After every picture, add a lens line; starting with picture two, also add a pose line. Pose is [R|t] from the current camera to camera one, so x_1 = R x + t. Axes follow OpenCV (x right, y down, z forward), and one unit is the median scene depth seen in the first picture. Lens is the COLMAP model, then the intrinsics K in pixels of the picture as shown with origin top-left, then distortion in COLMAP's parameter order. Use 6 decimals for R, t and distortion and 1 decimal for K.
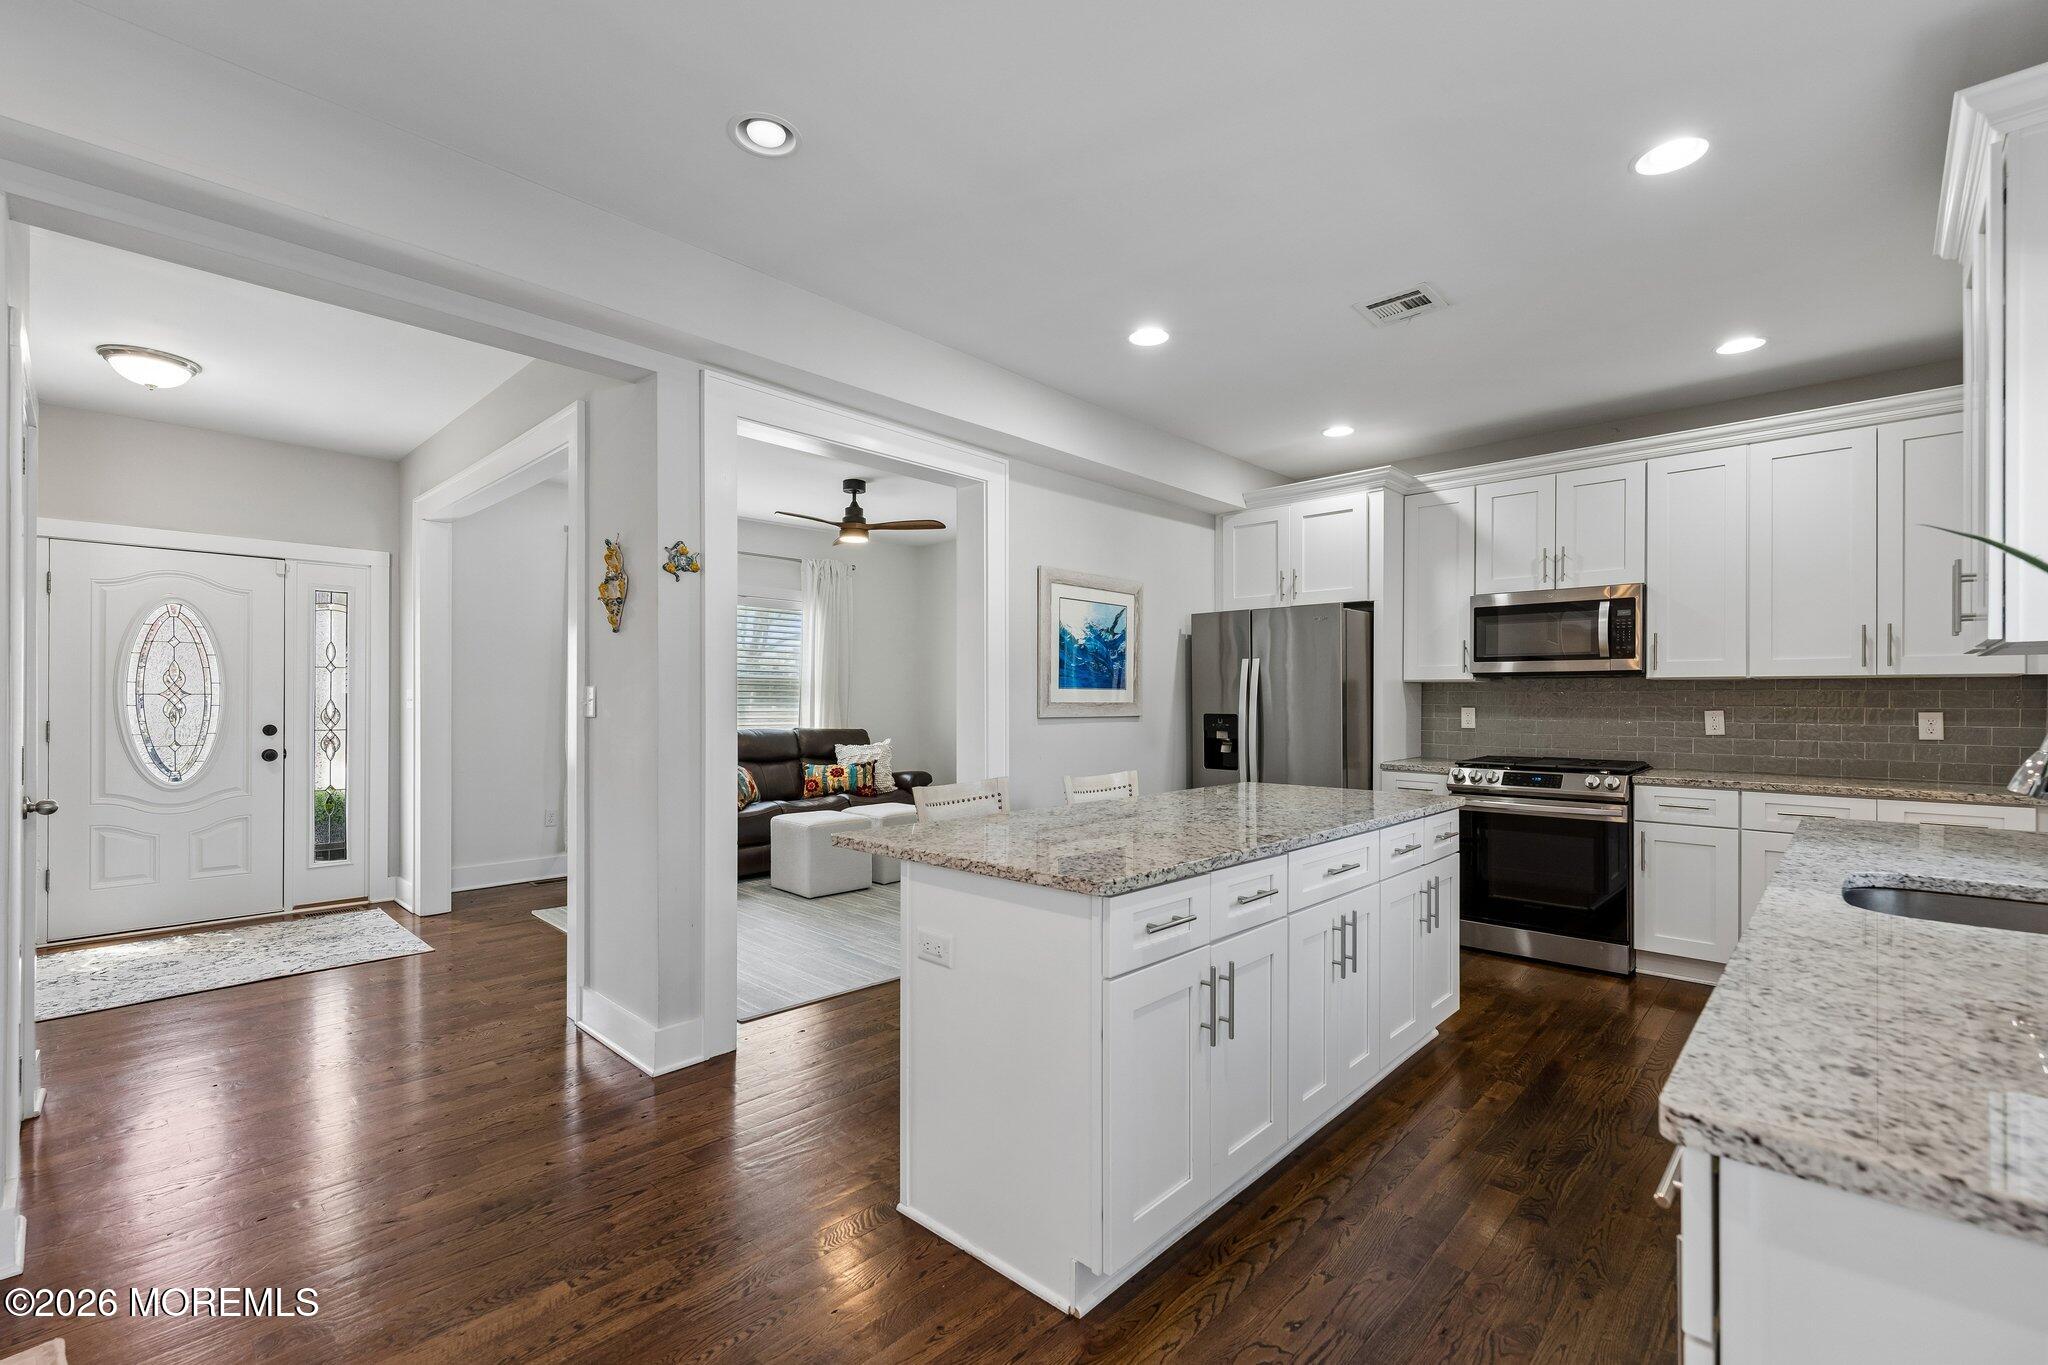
lens RADIAL K [[897.2, 0, 1022.6], [0, 897.2, 690.7], [0, 0, 1]] dist [0.002746, 0.000047]
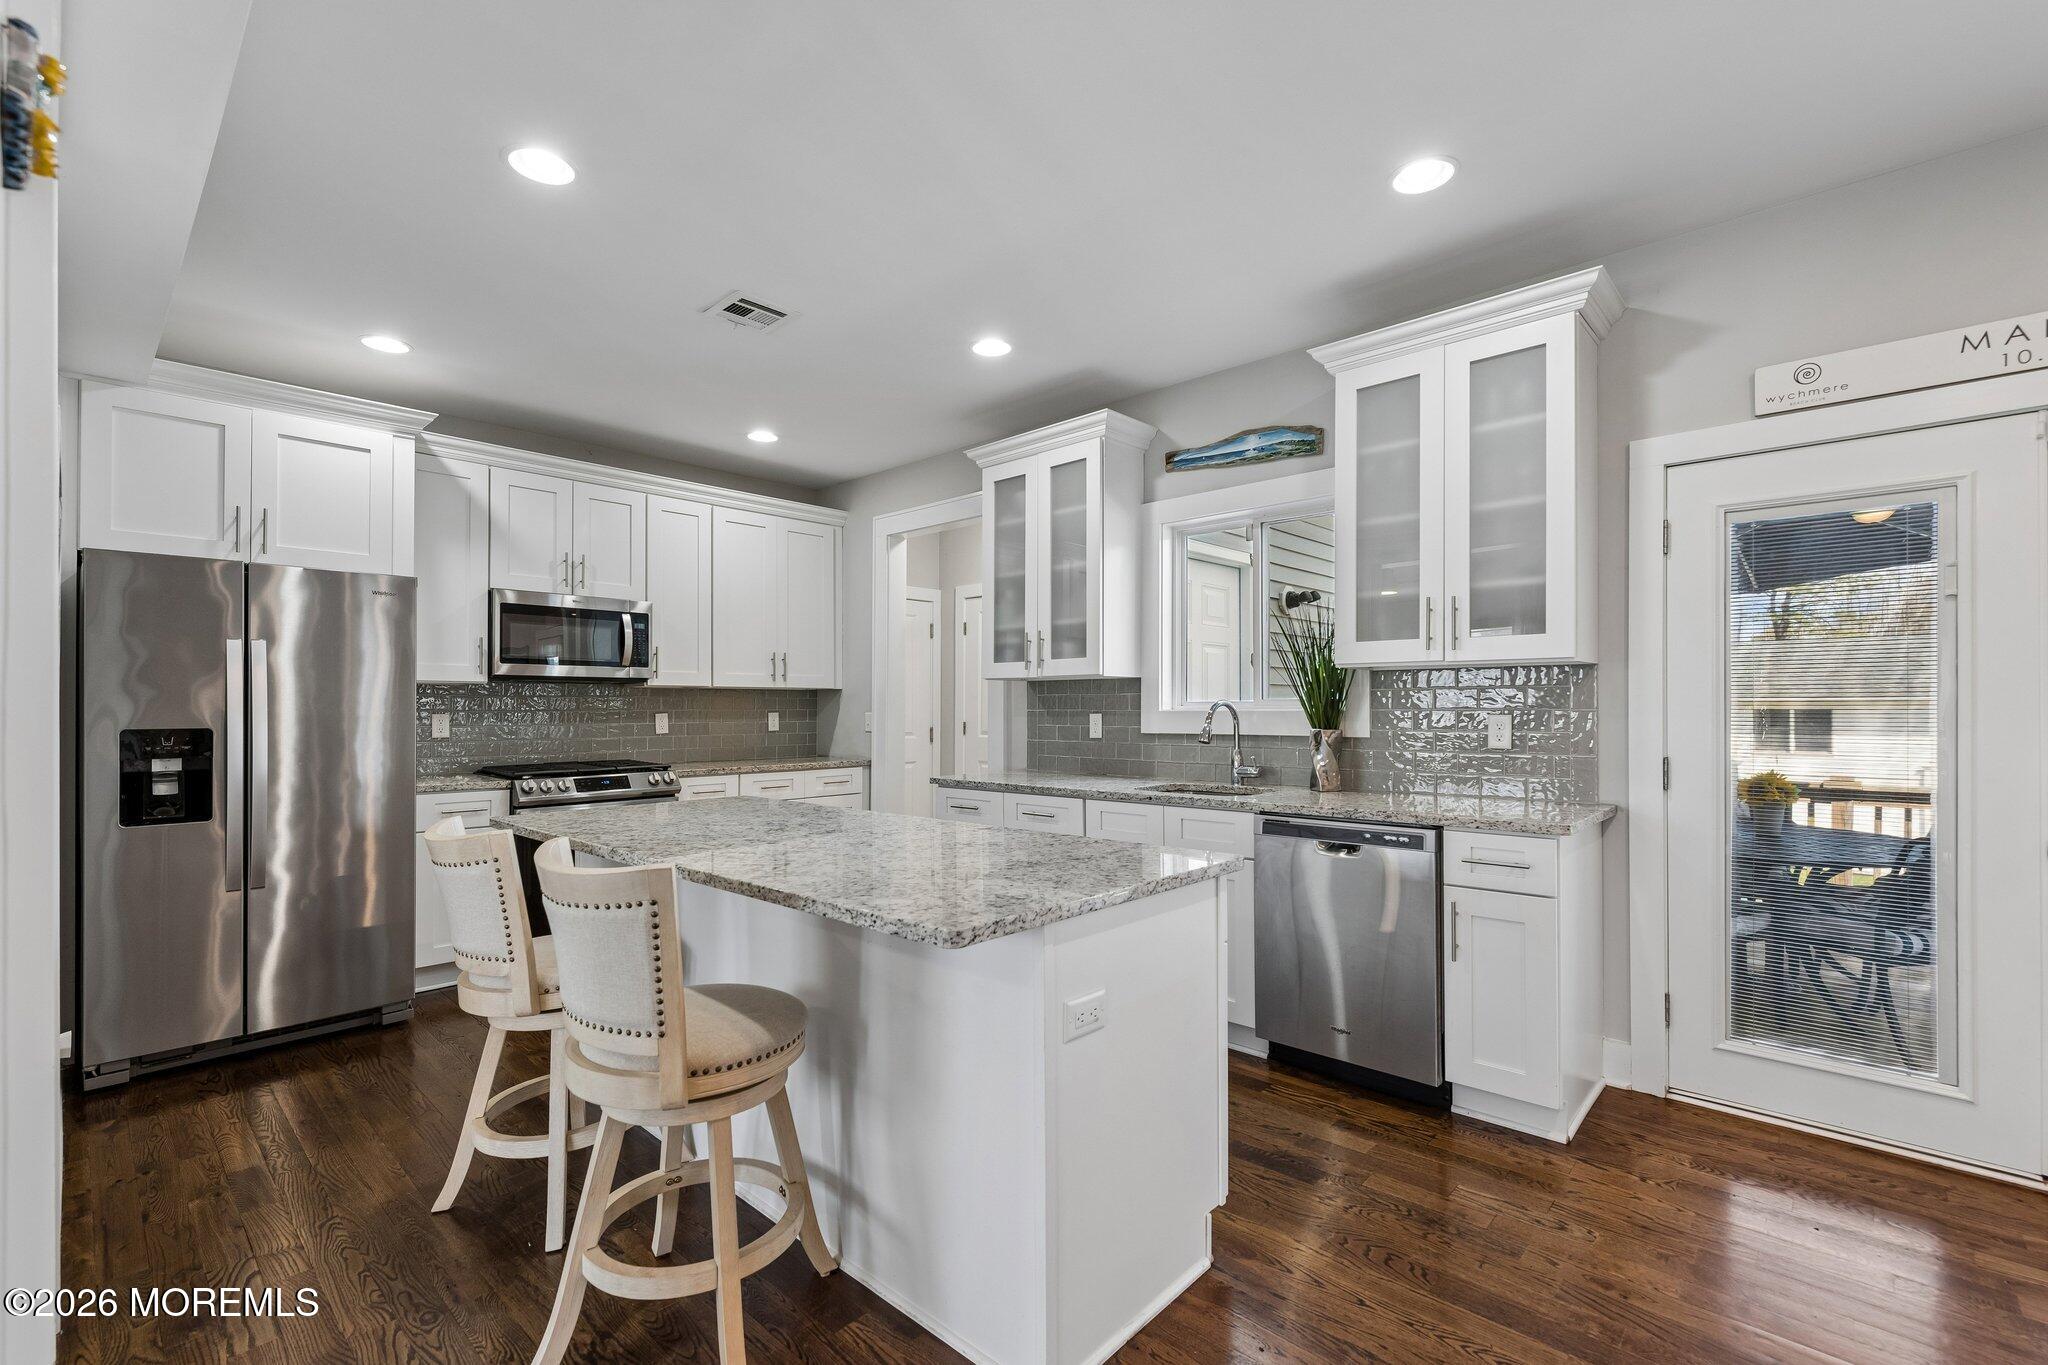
lens RADIAL K [[897.2, 0, 1022.4], [0, 897.2, 700.3], [0, 0, 1]] dist [0.002746, 0.000047]
pose [[-0.013778, 0.005186, 0.999892, -0.439893], [-0.008827, 0.999947, -0.005308, 0.006159], [-0.999866, -0.008900, -0.013732, 0.527522]]
